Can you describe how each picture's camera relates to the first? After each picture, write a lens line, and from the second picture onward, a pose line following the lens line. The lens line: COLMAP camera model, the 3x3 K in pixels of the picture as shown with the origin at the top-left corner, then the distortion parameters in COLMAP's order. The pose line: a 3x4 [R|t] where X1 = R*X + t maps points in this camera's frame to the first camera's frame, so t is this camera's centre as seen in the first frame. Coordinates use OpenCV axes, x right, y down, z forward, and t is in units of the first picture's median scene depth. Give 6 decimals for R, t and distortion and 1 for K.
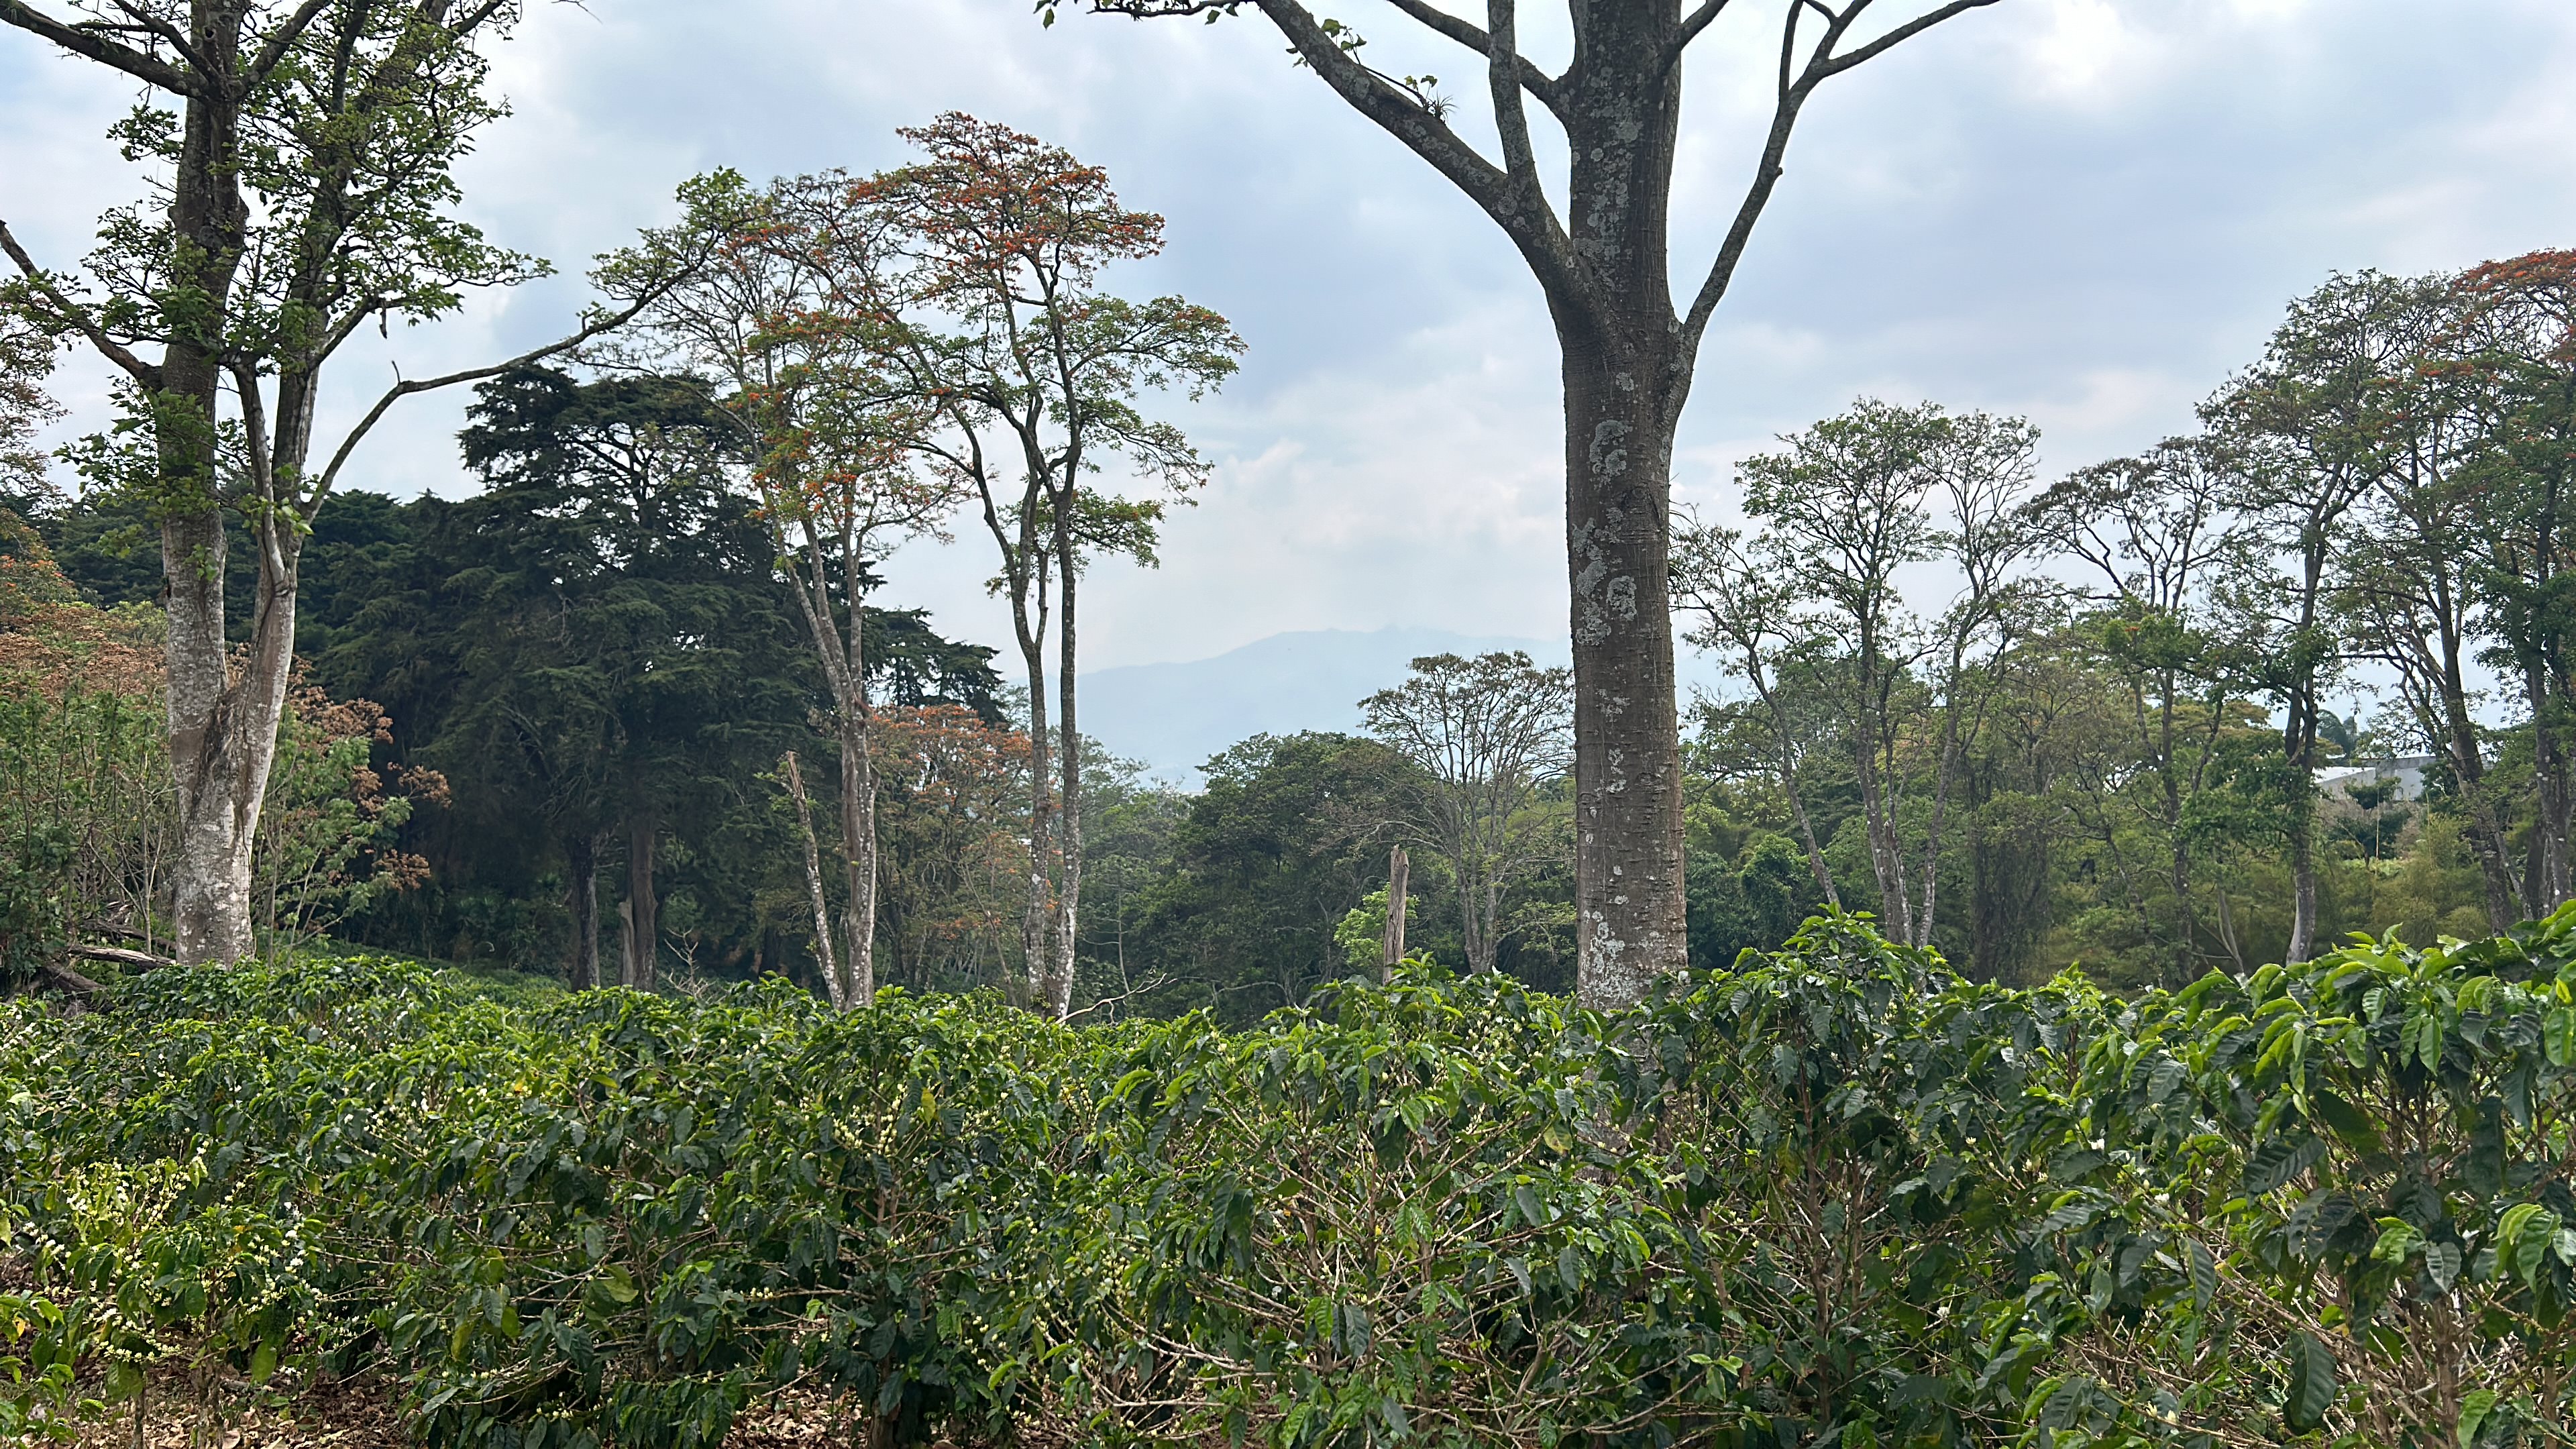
lens RADIAL K [[2097.2, 0, 1281.6], [0, 2097.2, 731.2], [0, 0, 1]] dist [0.134082, -0.195359]
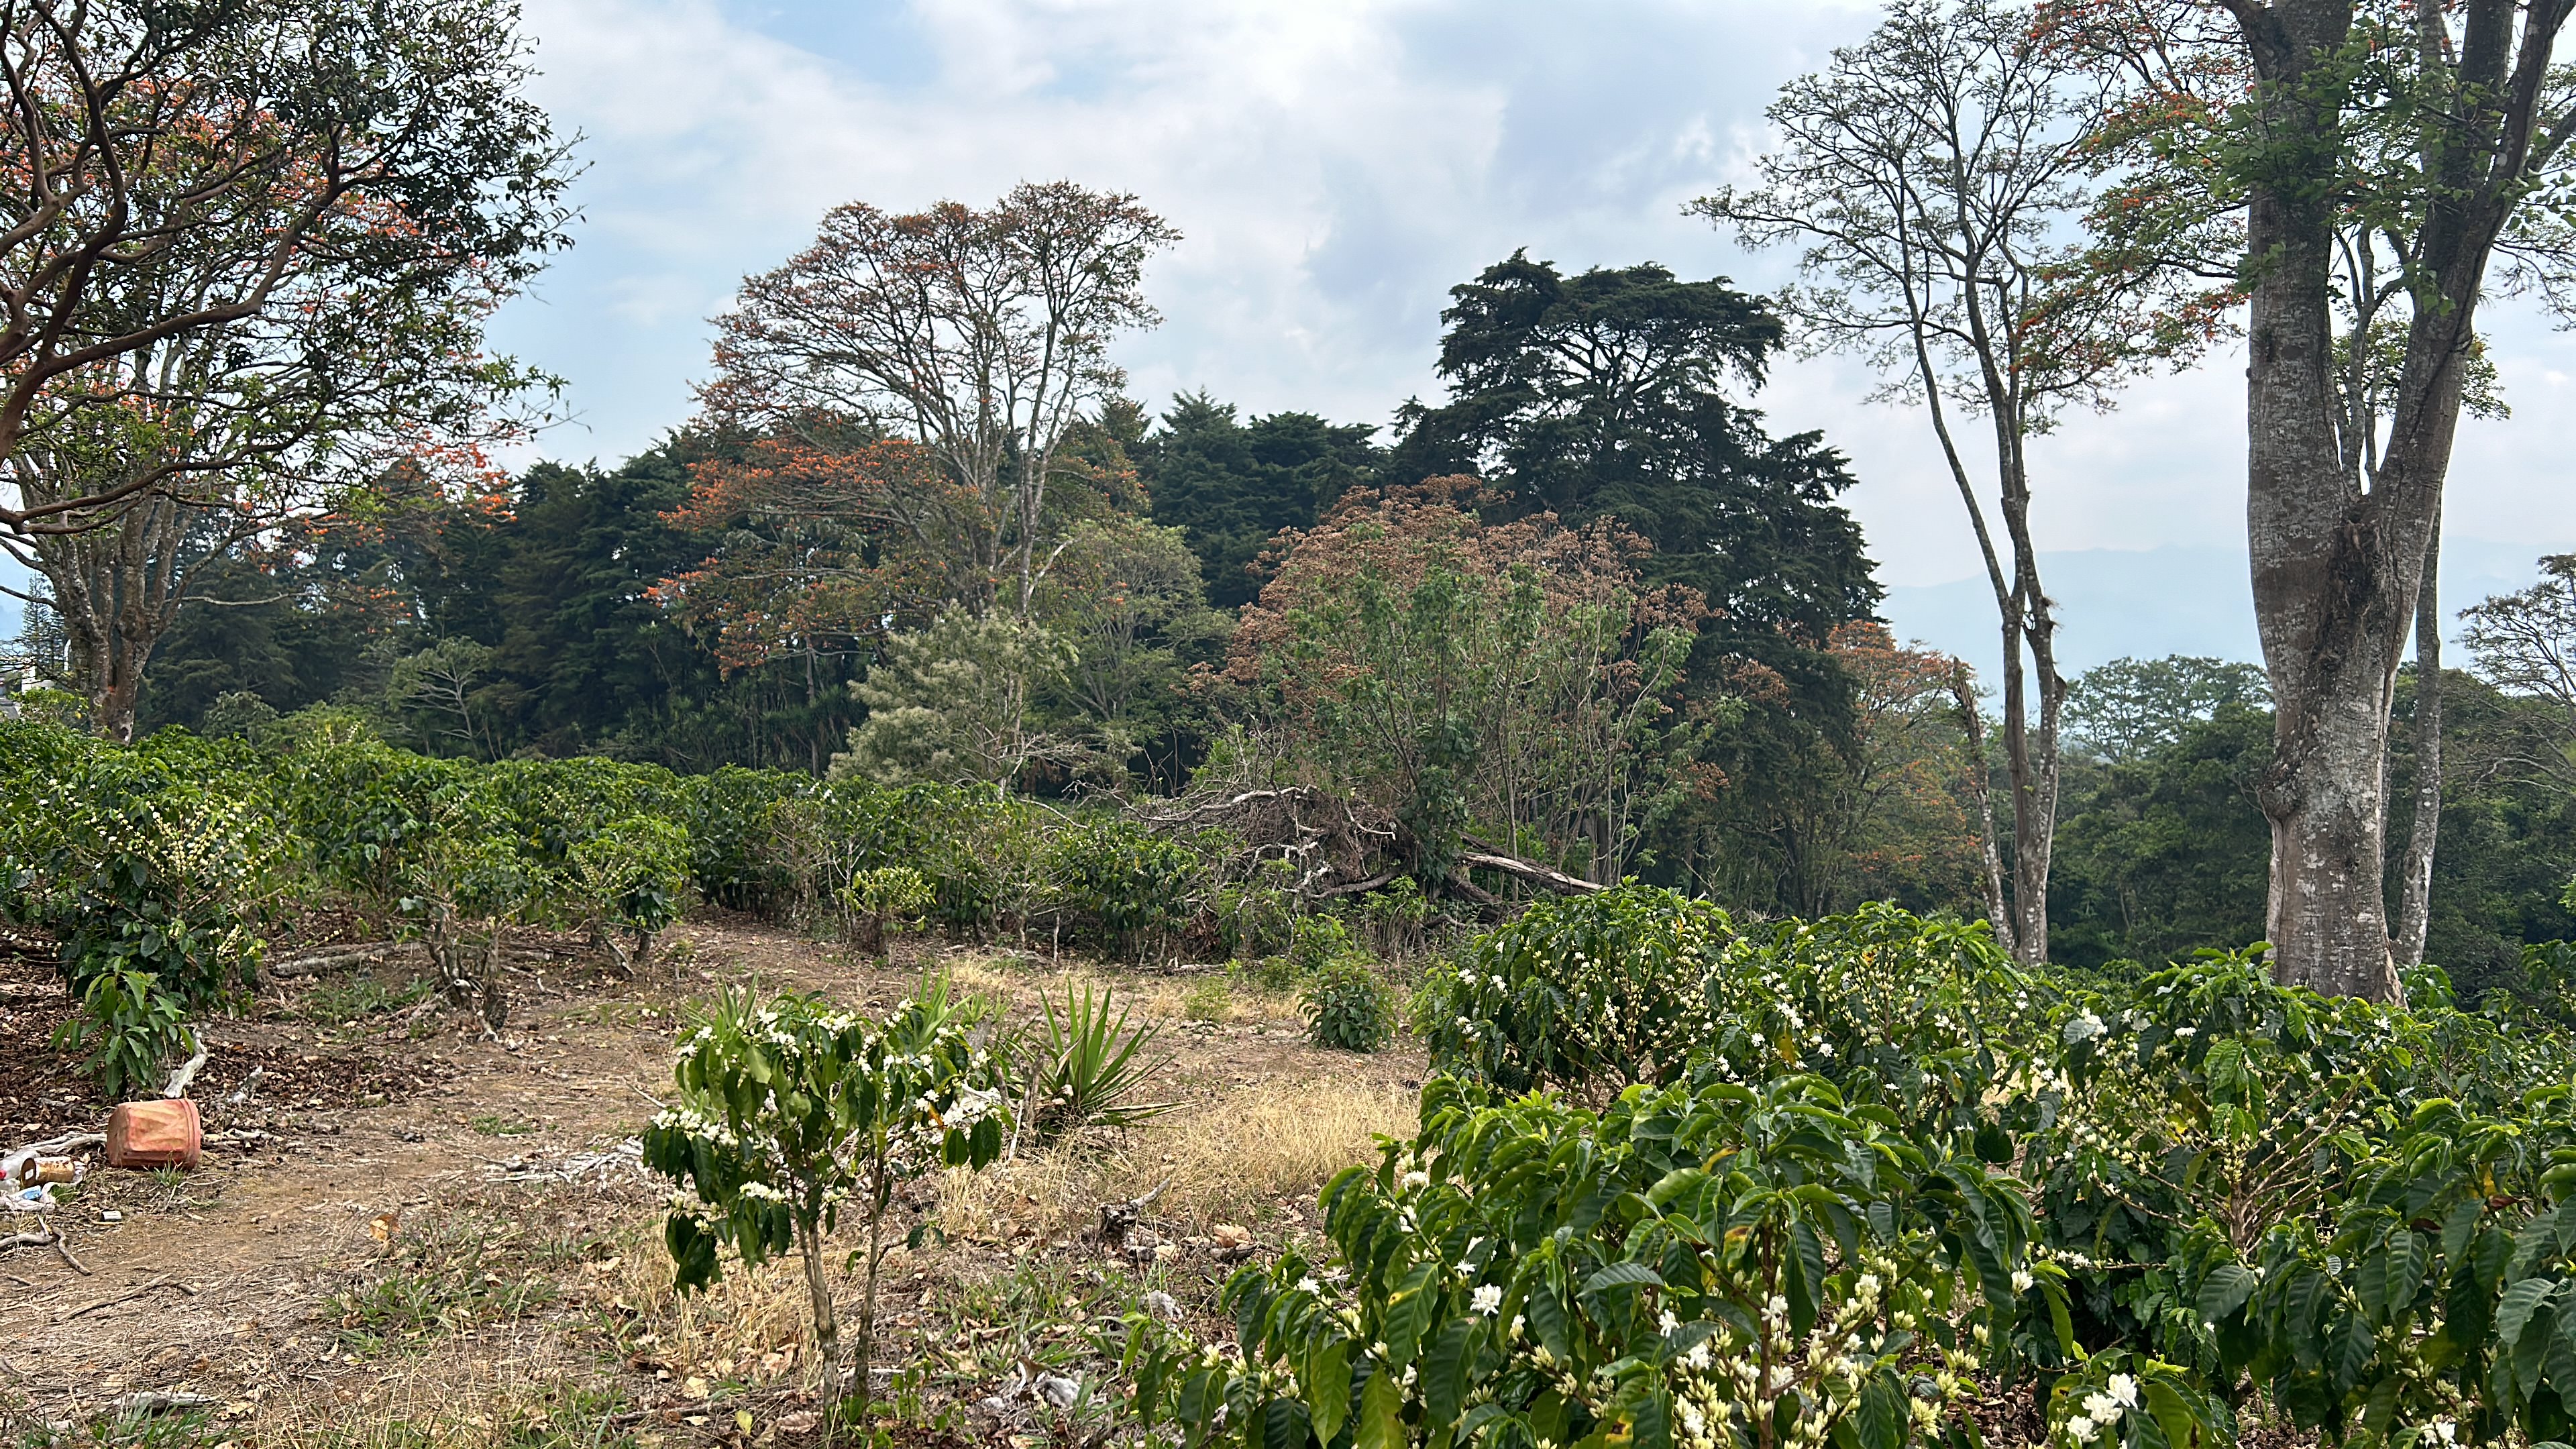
lens RADIAL K [[2097.2, 0, 1281.6], [0, 2097.2, 731.2], [0, 0, 1]] dist [0.134082, -0.195359]
pose [[0.939808, 0.021053, -0.341055, -0.114769], [-0.008906, 0.999270, 0.037143, 0.006046], [0.341588, -0.031869, 0.939309, 0.052481]]
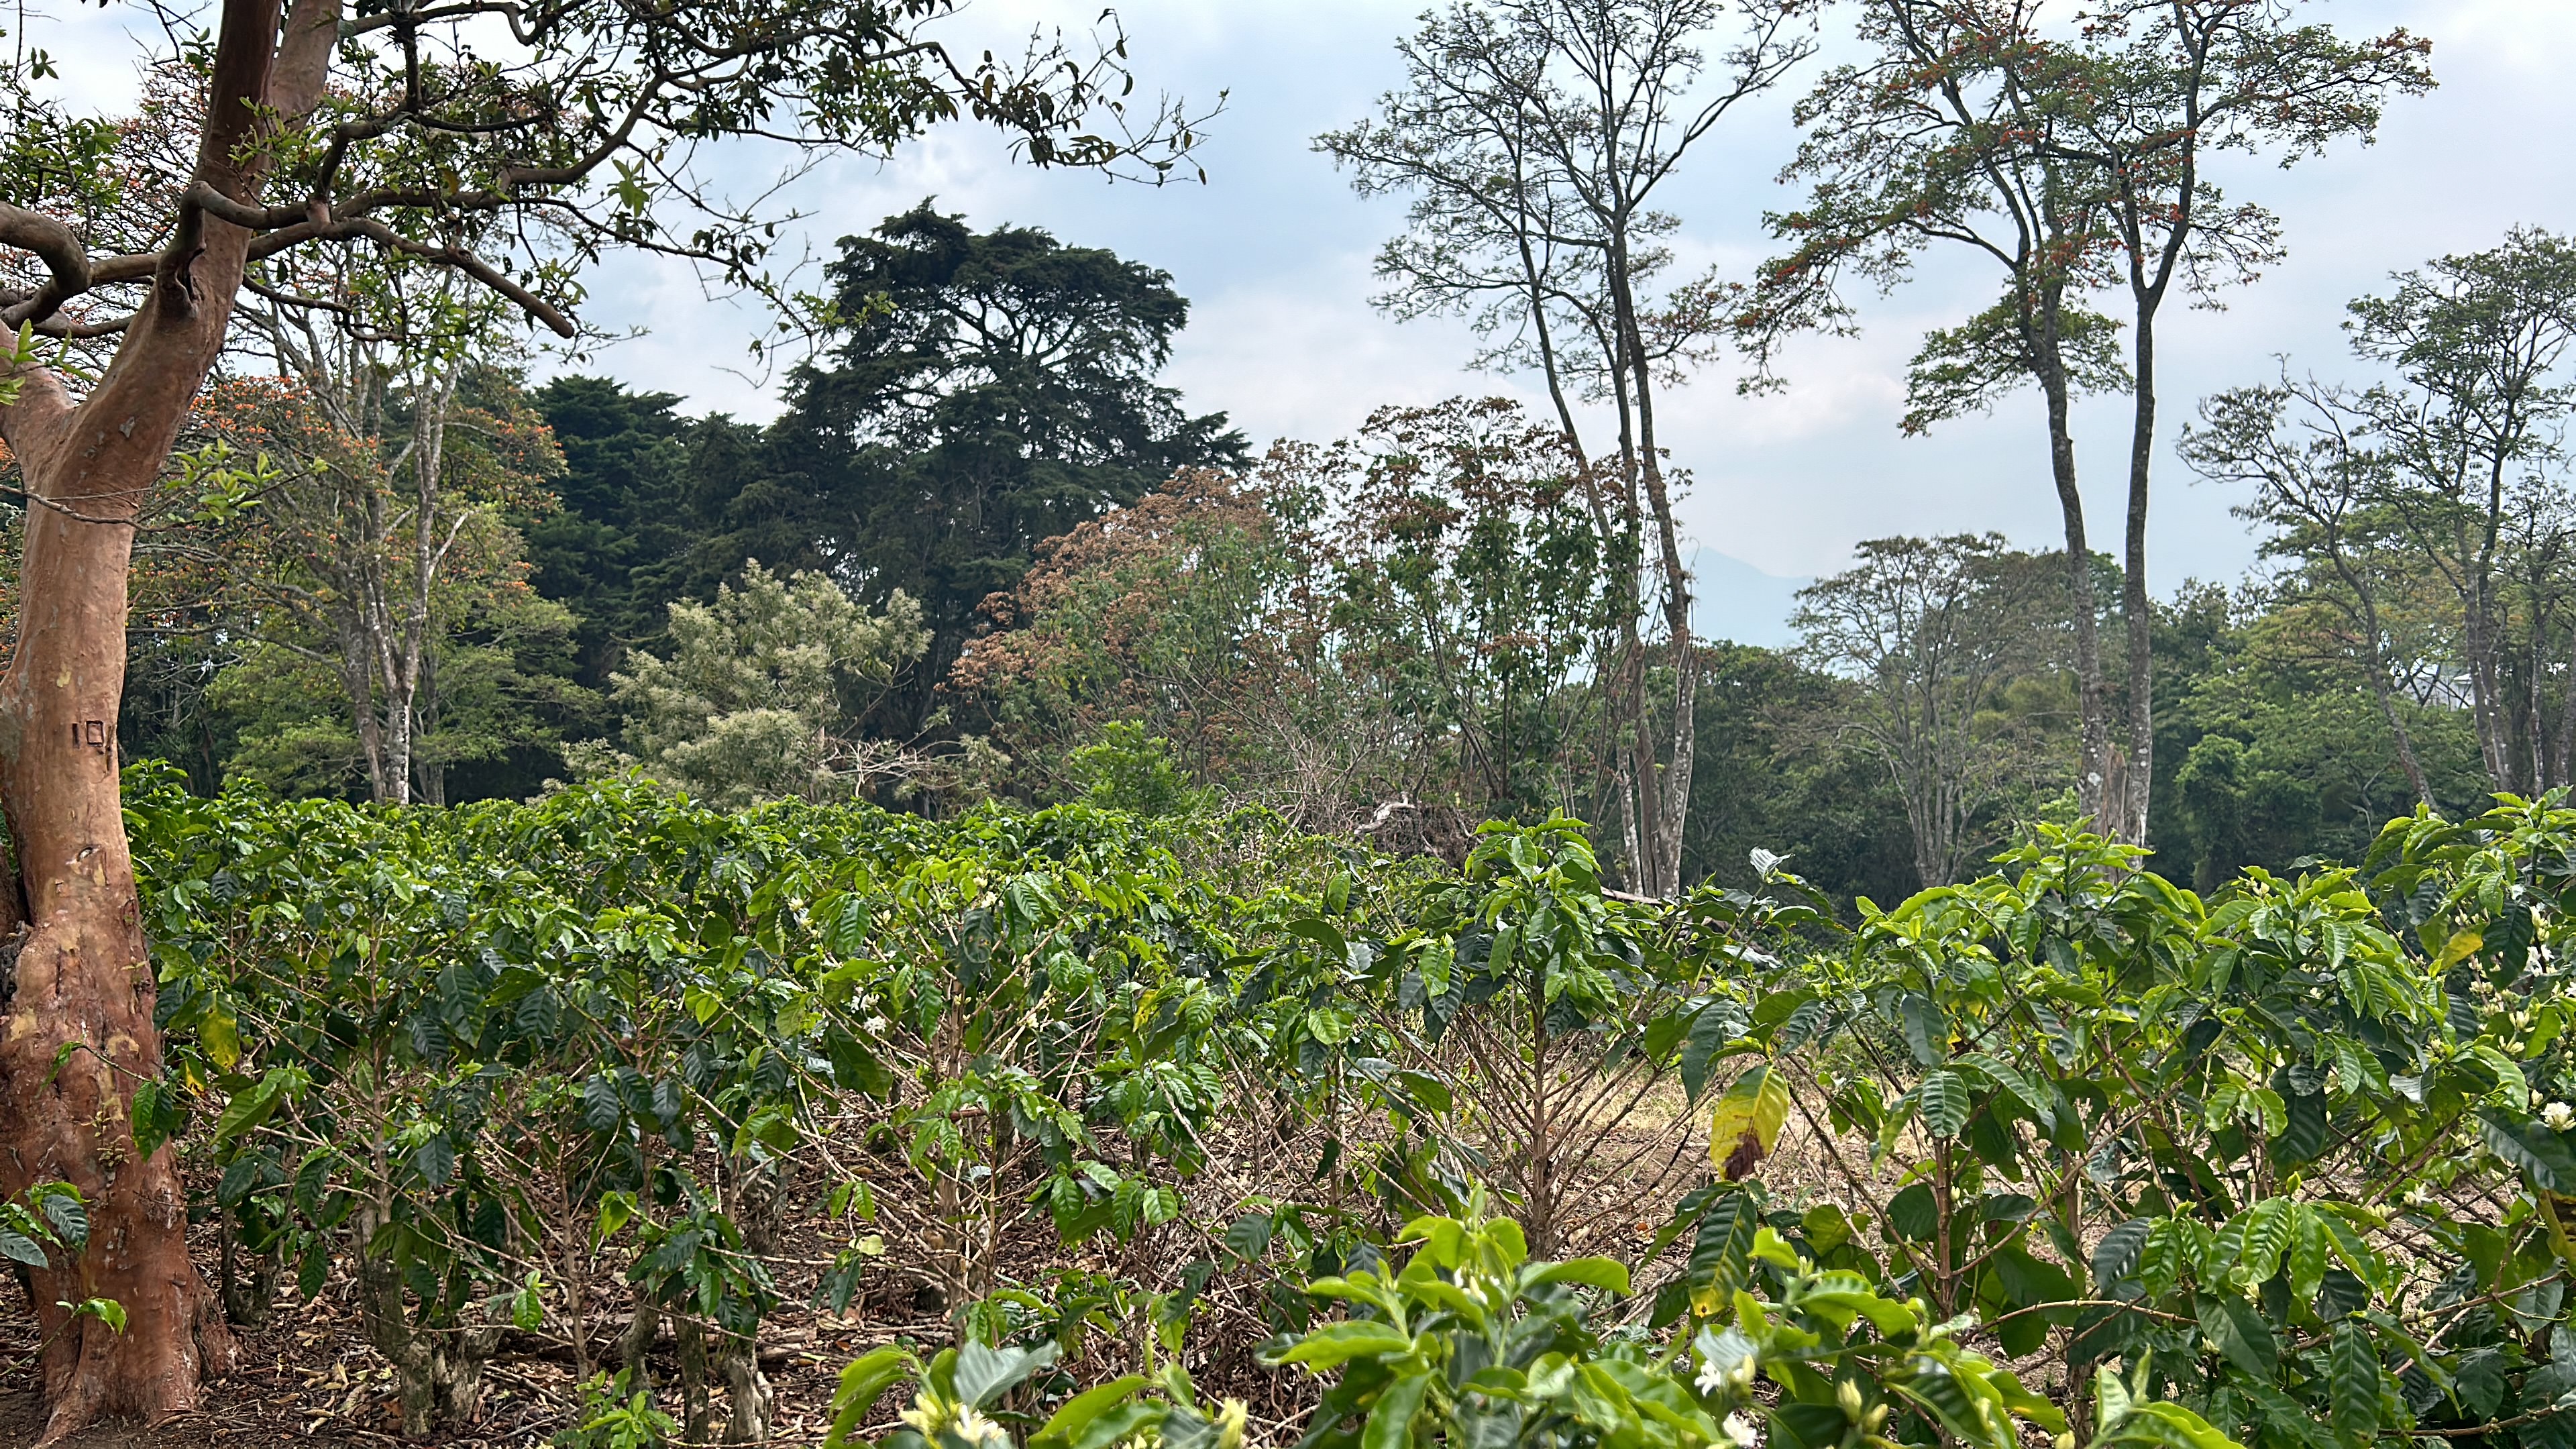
lens RADIAL K [[2097.2, 0, 1281.6], [0, 2097.2, 731.2], [0, 0, 1]] dist [0.134082, -0.195359]
pose [[0.998058, -0.013488, 0.060820, -0.249763], [0.011244, 0.999248, 0.037095, 0.009789], [-0.061275, -0.036339, 0.997459, 0.109548]]
